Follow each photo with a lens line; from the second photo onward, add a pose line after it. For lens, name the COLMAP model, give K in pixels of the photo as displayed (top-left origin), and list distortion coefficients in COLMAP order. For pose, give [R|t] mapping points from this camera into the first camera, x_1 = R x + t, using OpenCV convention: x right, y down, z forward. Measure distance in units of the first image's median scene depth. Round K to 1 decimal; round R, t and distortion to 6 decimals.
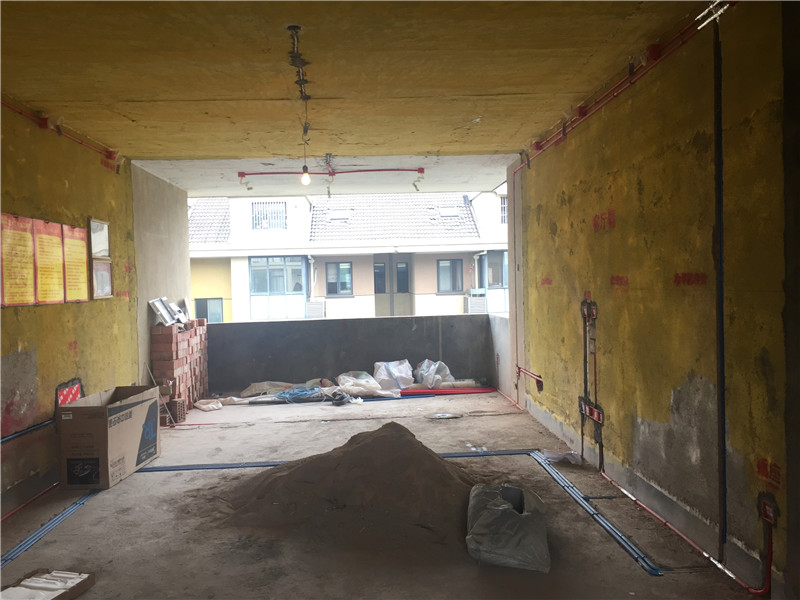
lens RADIAL K [[685.7, 0, 400.2], [0, 685.7, 300.1], [0, 0, 1]] dist [0.072563, -0.080119]
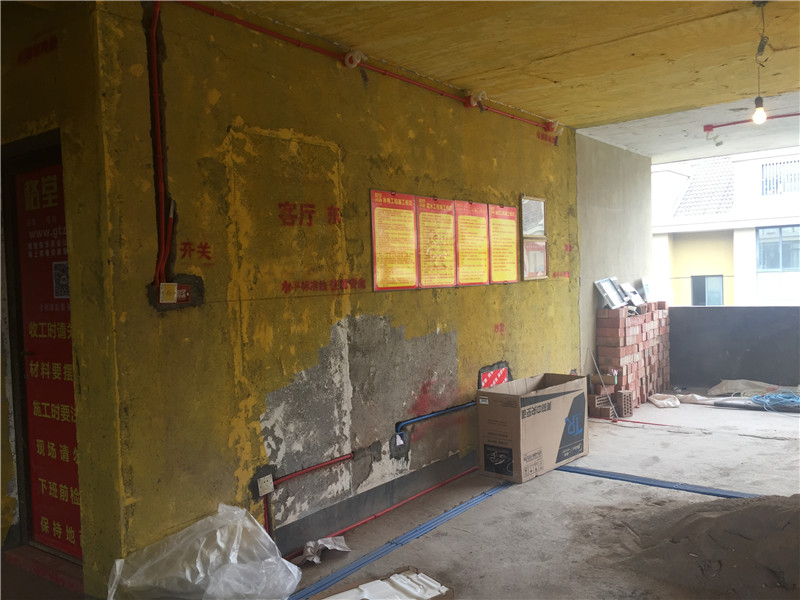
lens RADIAL K [[685.7, 0, 396.9], [0, 685.7, 300.5], [0, 0, 1]] dist [0.072563, -0.080119]
pose [[0.758497, 0.023626, -0.651249, 0.048168], [-0.000860, 0.999378, 0.035254, -0.007076], [0.651676, -0.026180, 0.758045, 0.174348]]
